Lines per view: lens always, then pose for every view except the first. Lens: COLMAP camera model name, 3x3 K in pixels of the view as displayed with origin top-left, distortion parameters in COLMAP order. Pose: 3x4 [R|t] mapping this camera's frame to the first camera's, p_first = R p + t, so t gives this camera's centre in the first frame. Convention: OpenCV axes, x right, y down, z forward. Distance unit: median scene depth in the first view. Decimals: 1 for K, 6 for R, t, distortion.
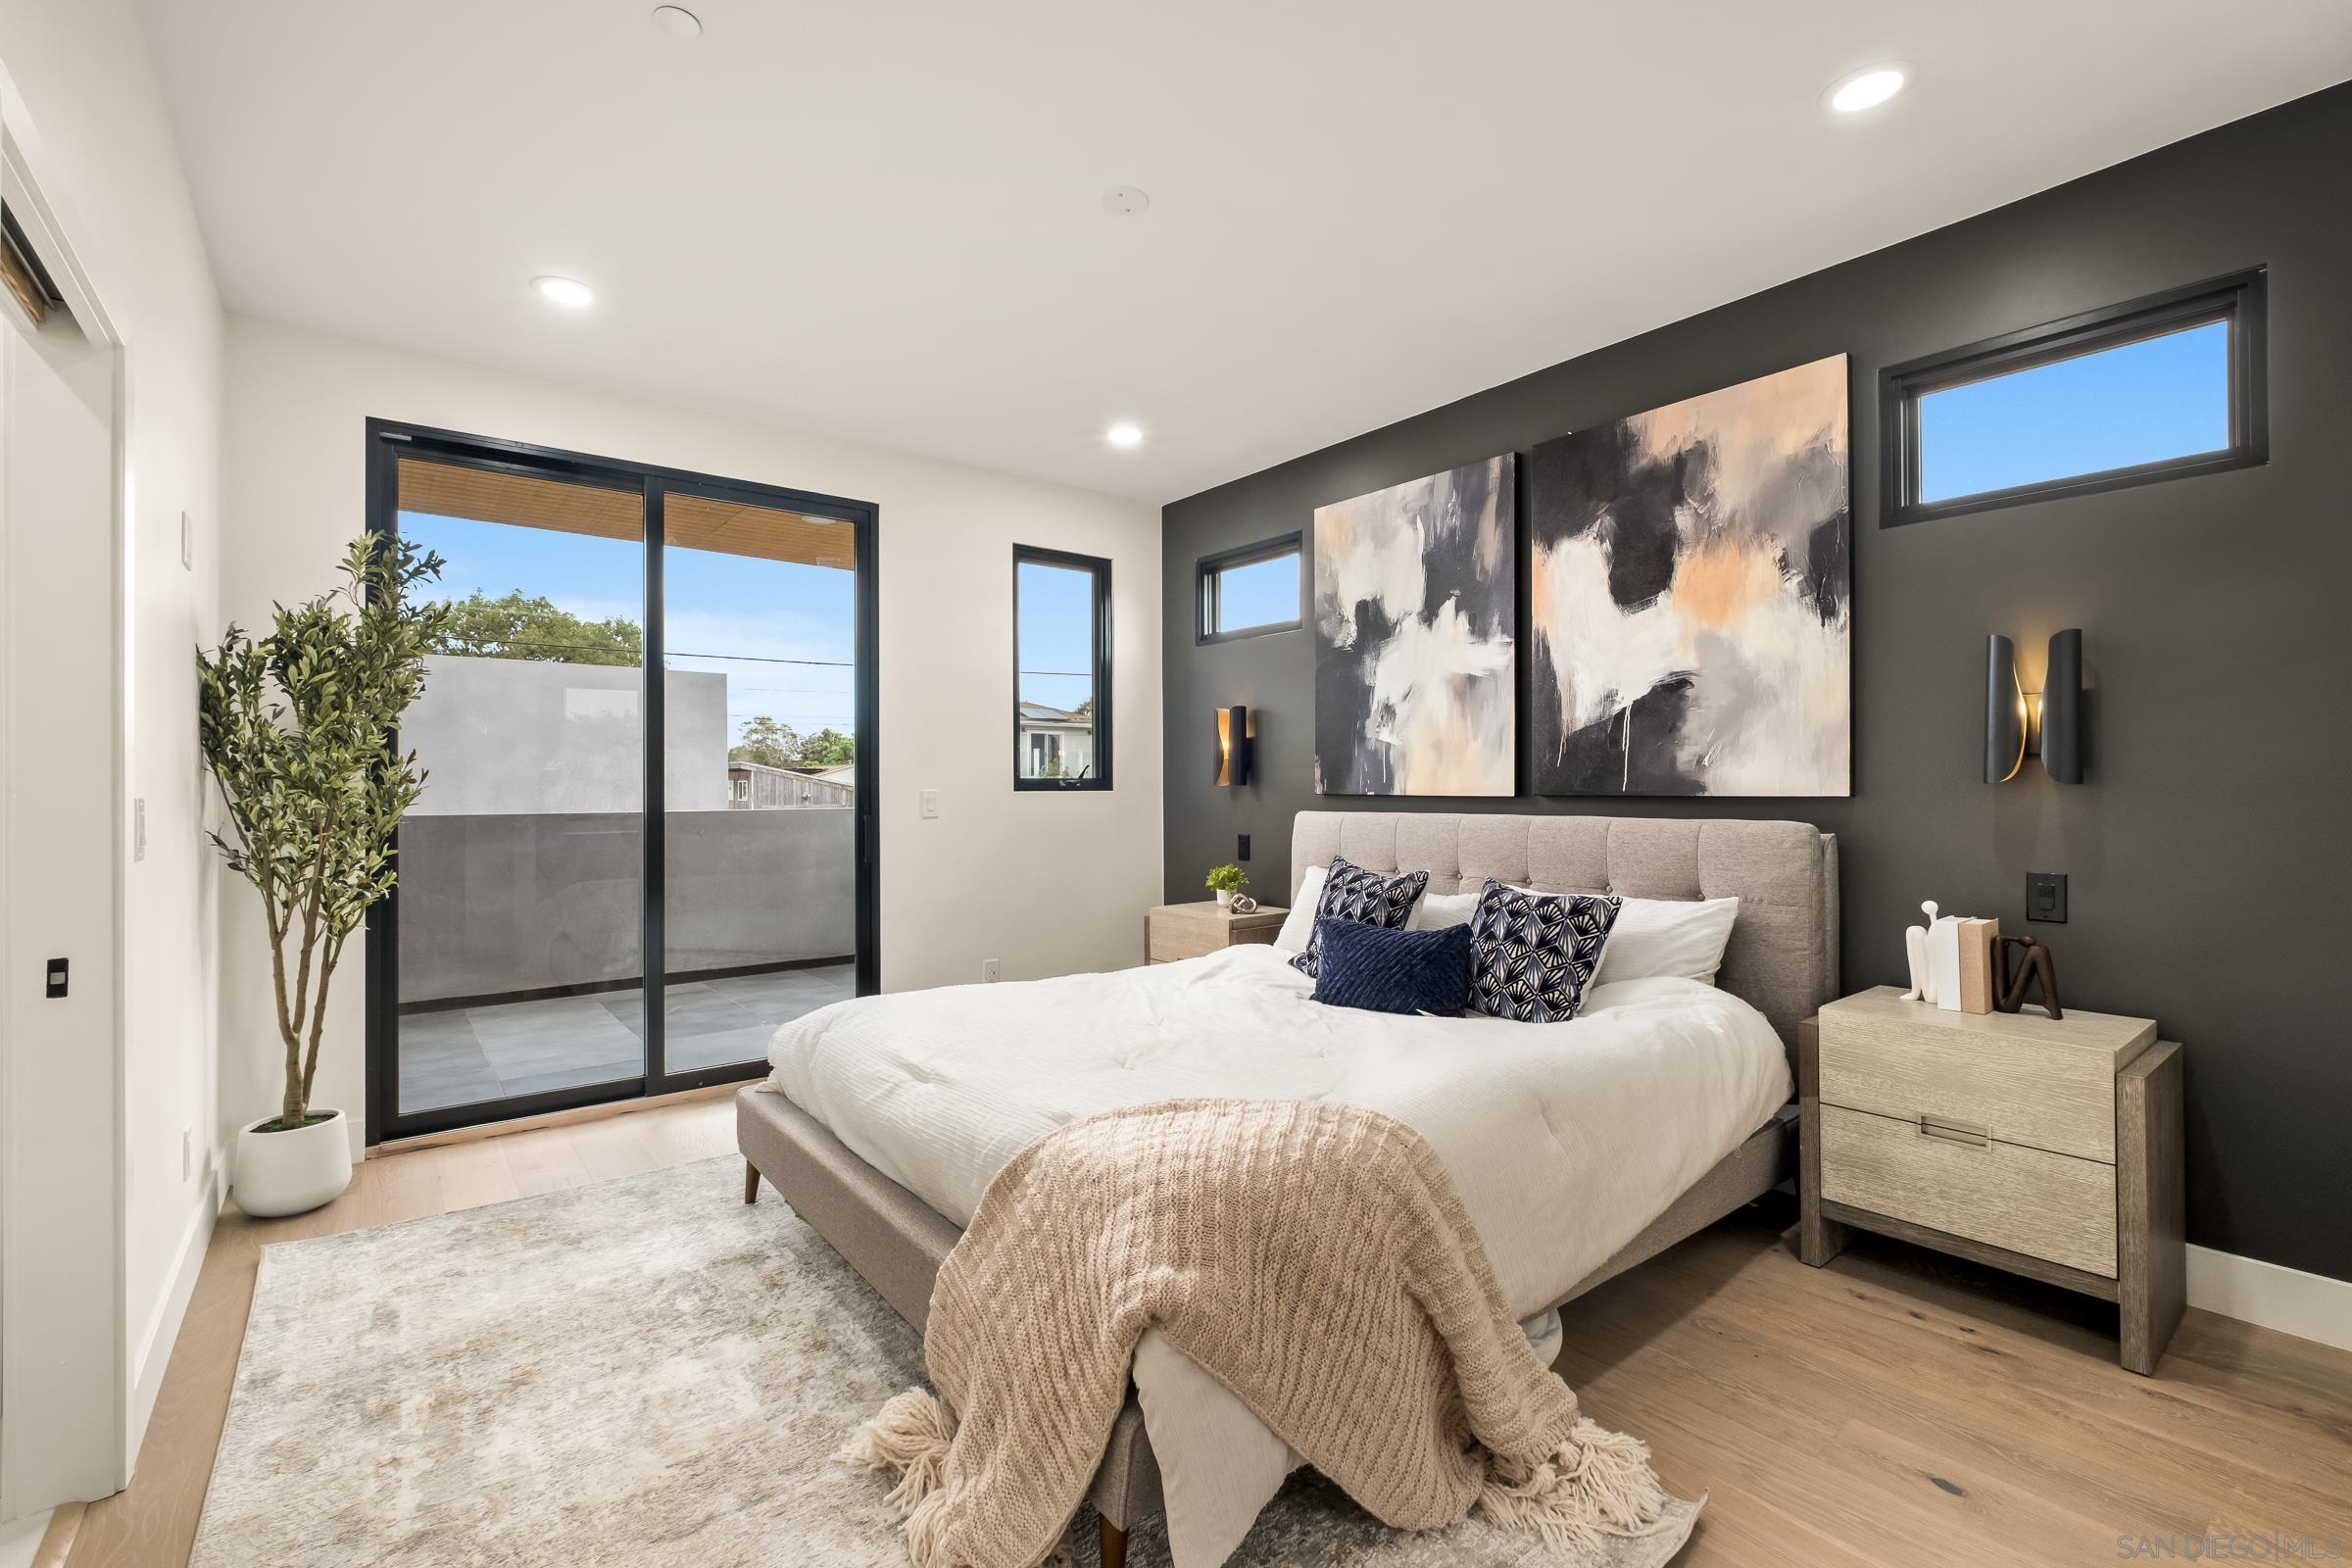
lens RADIAL K [[1021.7, 0, 1167.5], [0, 1021.7, 781.3], [0, 0, 1]] dist [-0.010638, -0.000128]
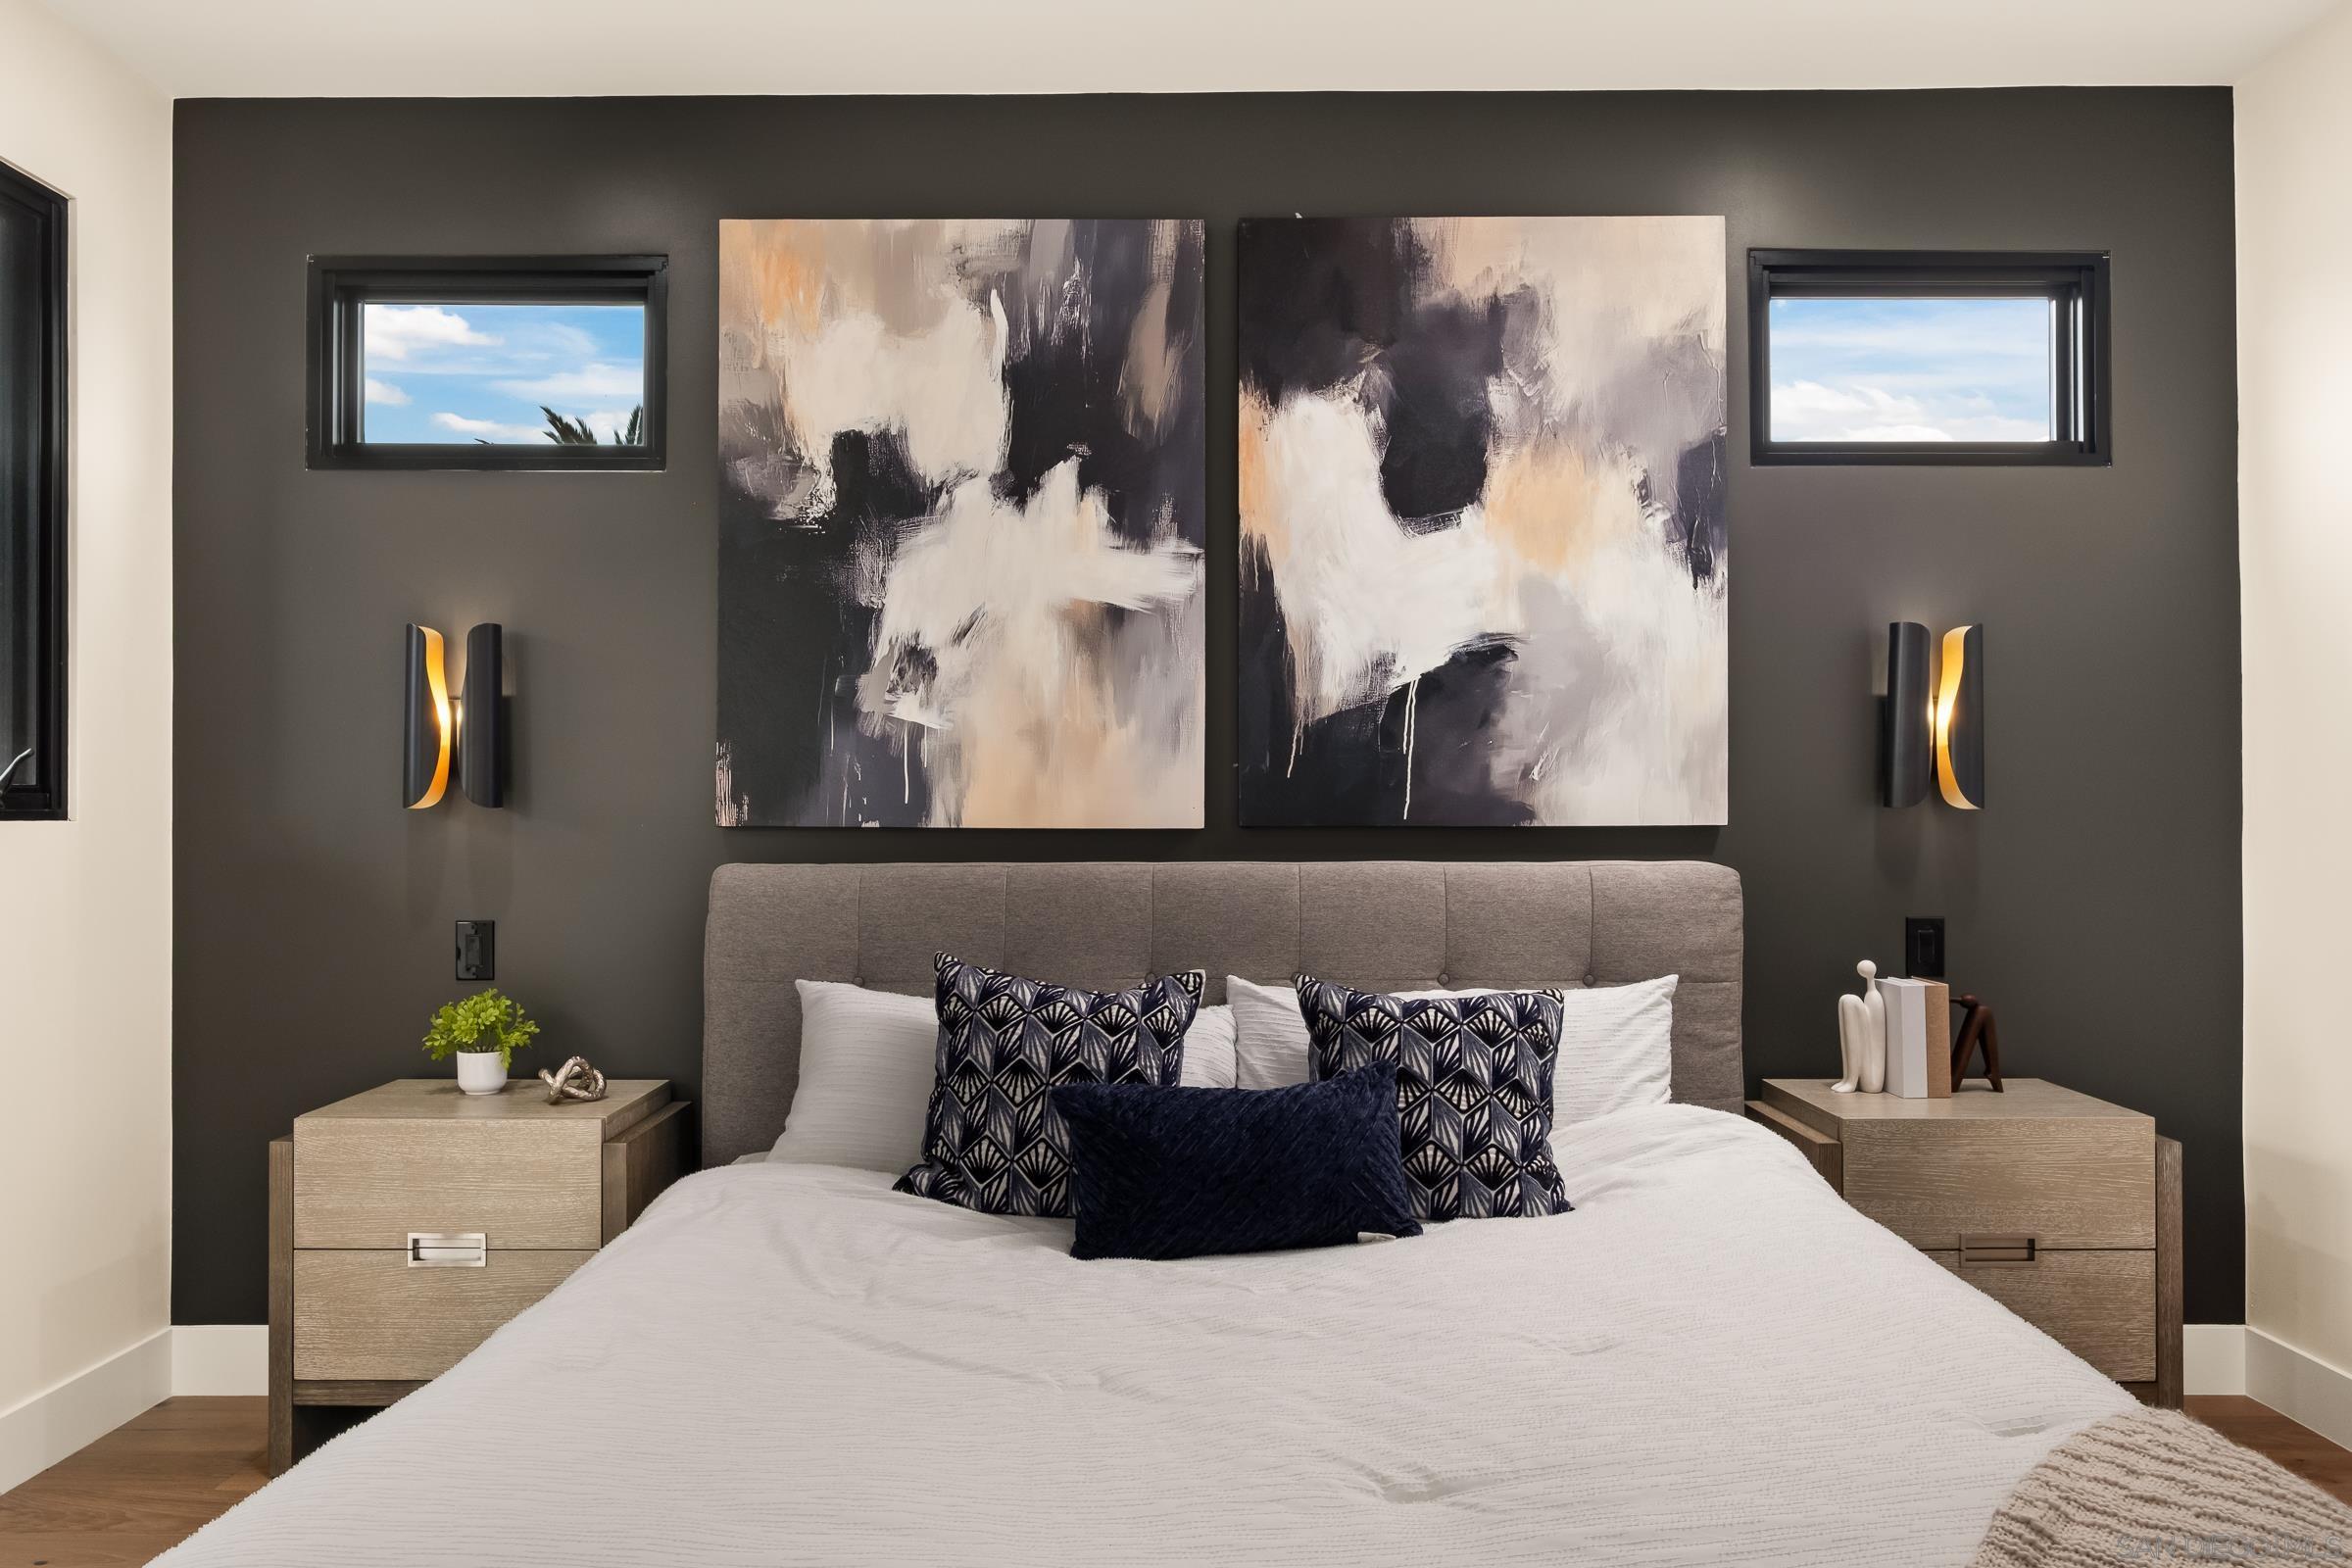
lens RADIAL K [[1711.7, 0, 1176.3], [0, 1711.7, 791.4], [0, 0, 1]] dist [-0.002714, 0.004043]
pose [[0.616722, 0.009213, 0.787127, -0.459963], [-0.004593, 0.999957, -0.008105, 0.002246], [-0.787168, 0.001383, 0.616737, 0.472381]]
